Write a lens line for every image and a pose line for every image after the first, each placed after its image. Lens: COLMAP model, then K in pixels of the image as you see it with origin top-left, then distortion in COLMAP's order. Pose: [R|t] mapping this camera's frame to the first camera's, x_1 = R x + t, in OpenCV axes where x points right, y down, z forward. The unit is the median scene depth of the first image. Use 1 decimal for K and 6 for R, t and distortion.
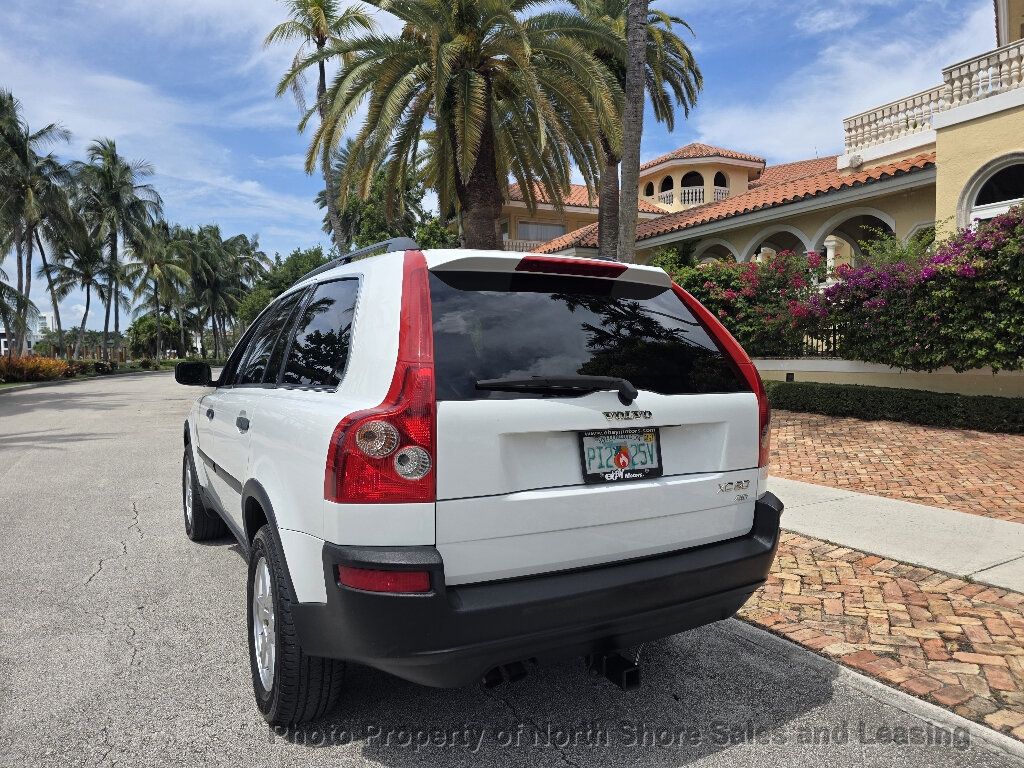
lens RADIAL K [[687.8, 0, 512.8], [0, 687.8, 385.2], [0, 0, 1]] dist [0.051409, -0.048095]
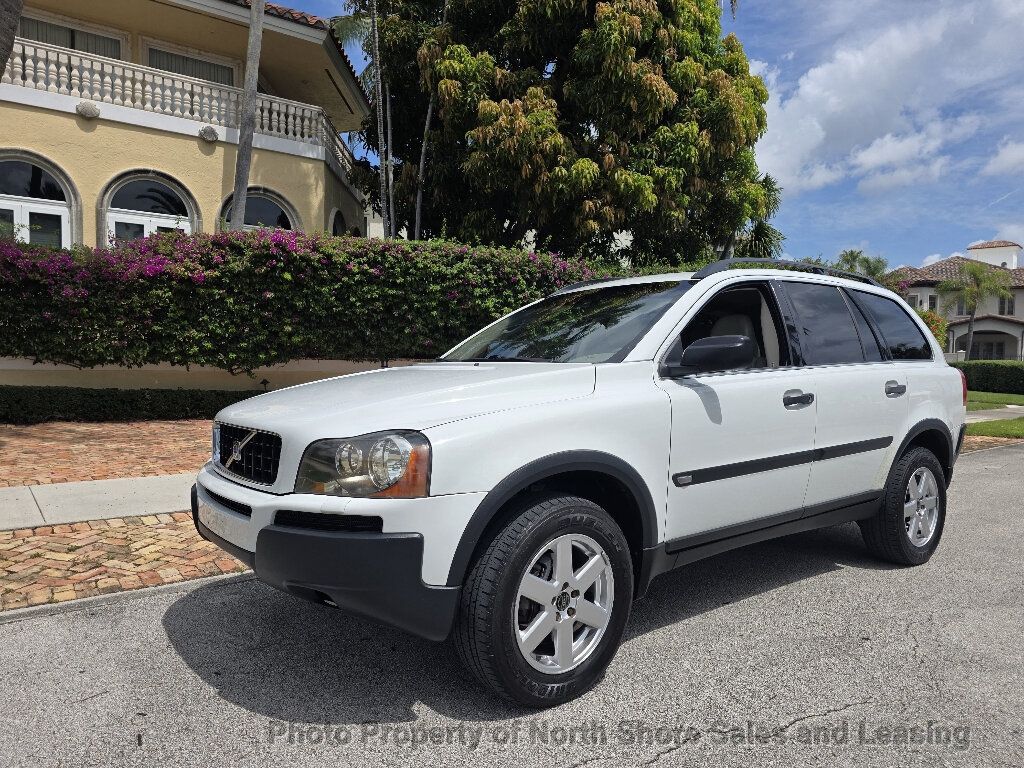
lens RADIAL K [[687.8, 0, 516.9], [0, 687.8, 392.6], [0, 0, 1]] dist [0.051409, -0.048095]
pose [[-0.144501, -0.036311, 0.988838, -0.377277], [0.031909, 0.998636, 0.041333, -0.004472], [-0.988990, 0.037525, -0.143145, 0.447712]]
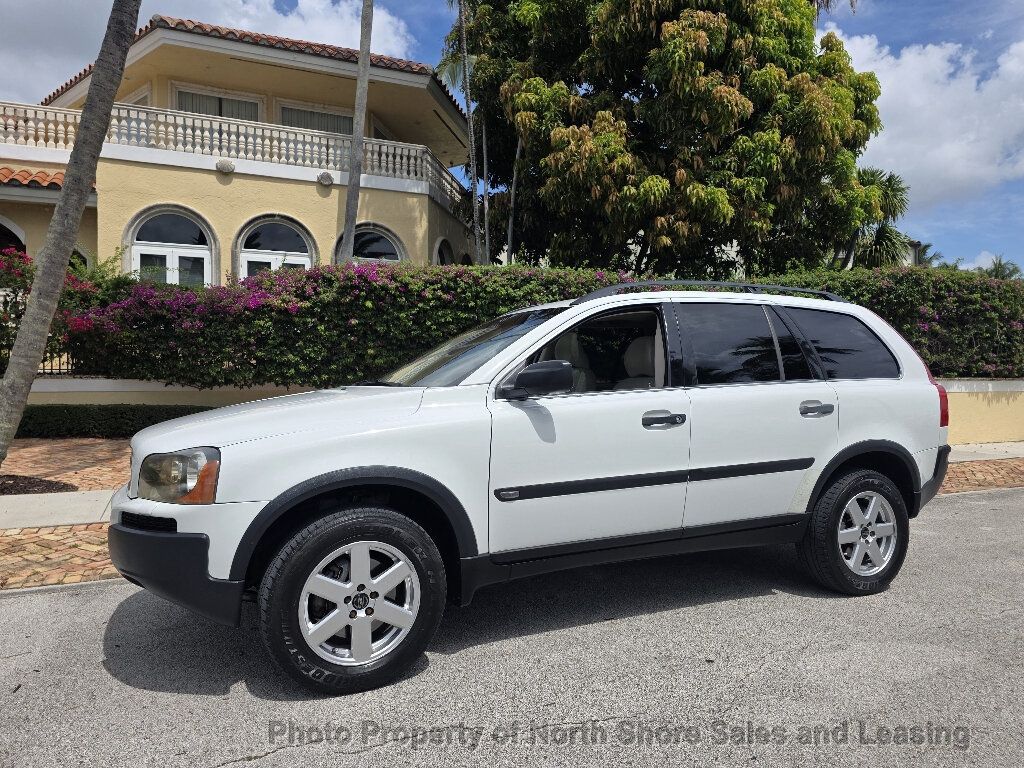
lens RADIAL K [[687.8, 0, 516.9], [0, 687.8, 385.0], [0, 0, 1]] dist [0.051409, -0.048095]
pose [[0.074851, -0.002780, 0.997191, -0.403105], [0.041648, 0.999132, -0.000341, -0.003397], [-0.996325, 0.041556, 0.074901, 0.341049]]
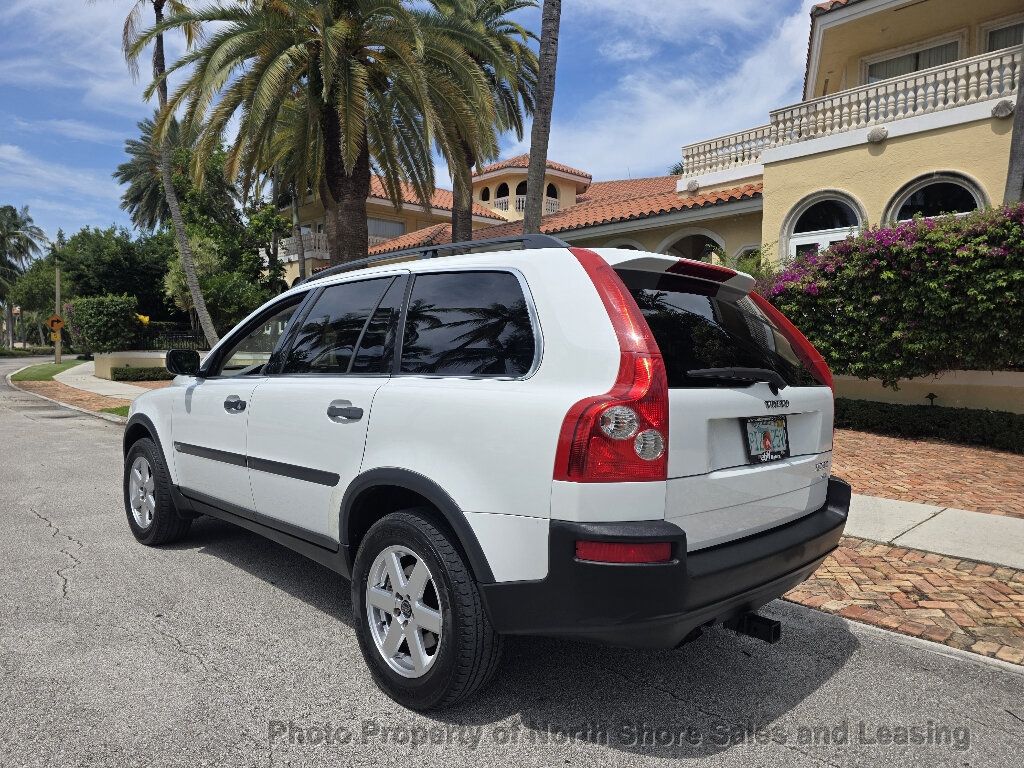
lens RADIAL K [[687.8, 0, 502.6], [0, 687.8, 389.6], [0, 0, 1]] dist [0.051409, -0.048095]
pose [[0.967841, 0.010201, 0.251357, -0.098099], [-0.011869, 0.999916, 0.005120, 0.003365], [-0.251283, -0.007939, 0.967881, 0.000052]]
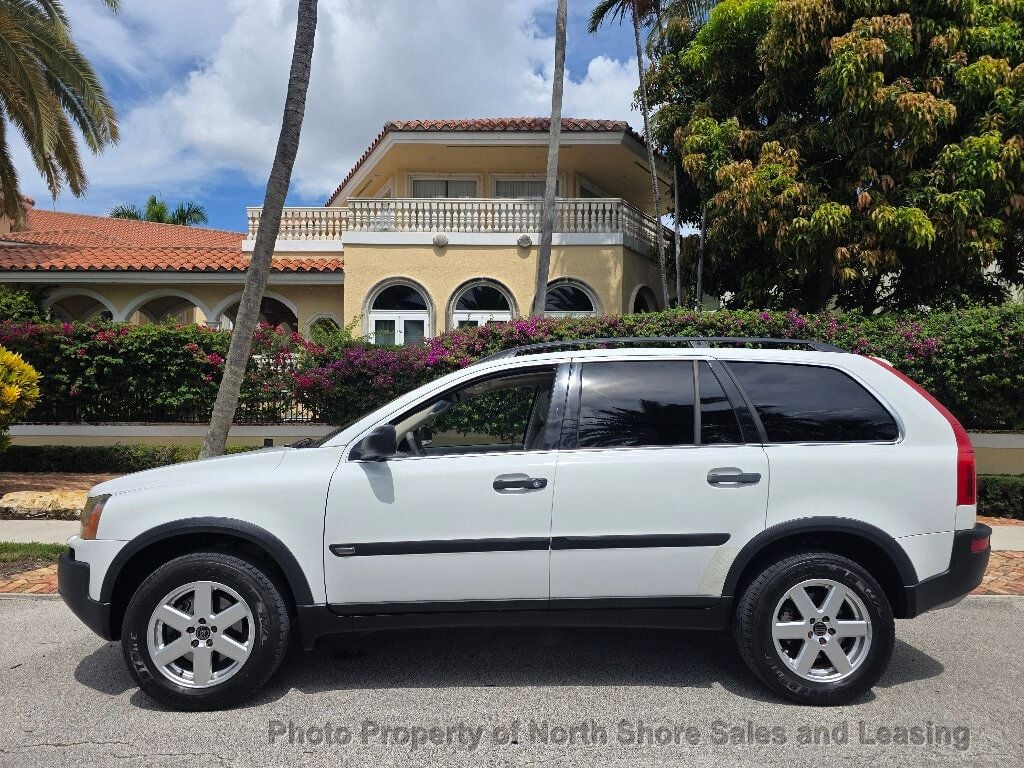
lens RADIAL K [[687.8, 0, 511.2], [0, 687.8, 384.2], [0, 0, 1]] dist [0.051409, -0.048095]
pose [[0.465579, 0.055976, 0.883234, -0.368522], [0.031177, 0.996341, -0.079579, -0.004975], [-0.884457, 0.064587, 0.462130, 0.184001]]
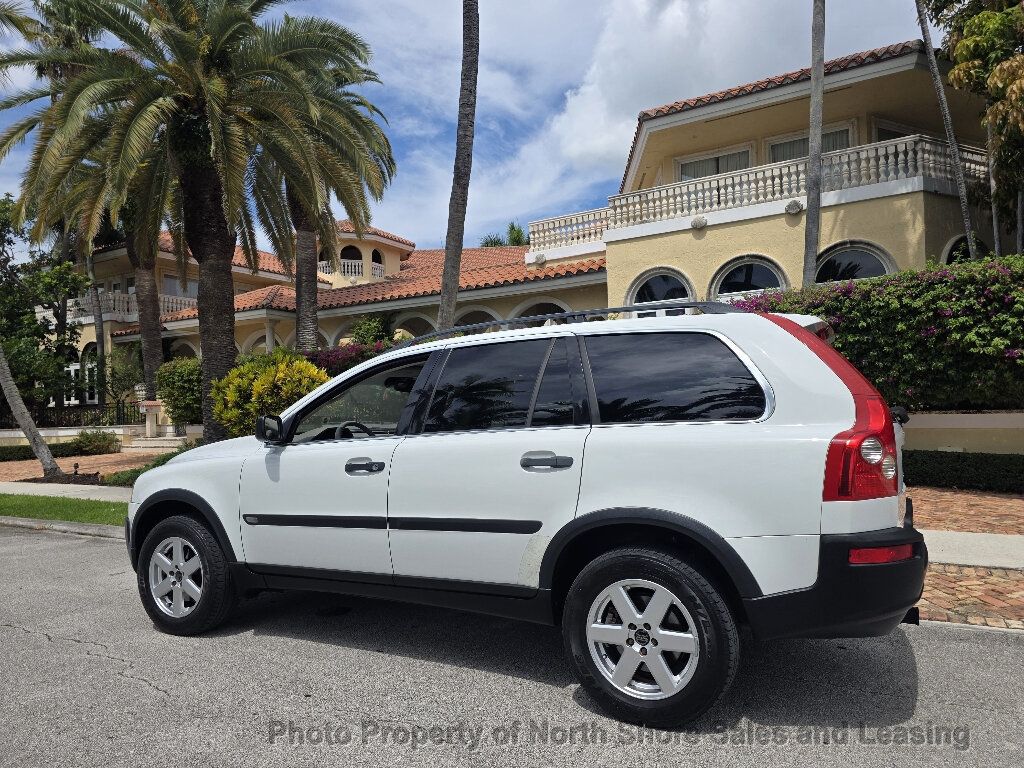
lens RADIAL K [[687.8, 0, 516.9], [0, 687.8, 396.5], [0, 0, 1]] dist [0.051409, -0.048095]
pose [[0.846585, 0.005789, 0.532223, -0.230628], [0.038919, 0.996591, -0.072748, 0.006591], [-0.530829, 0.082301, 0.843473, 0.030722]]
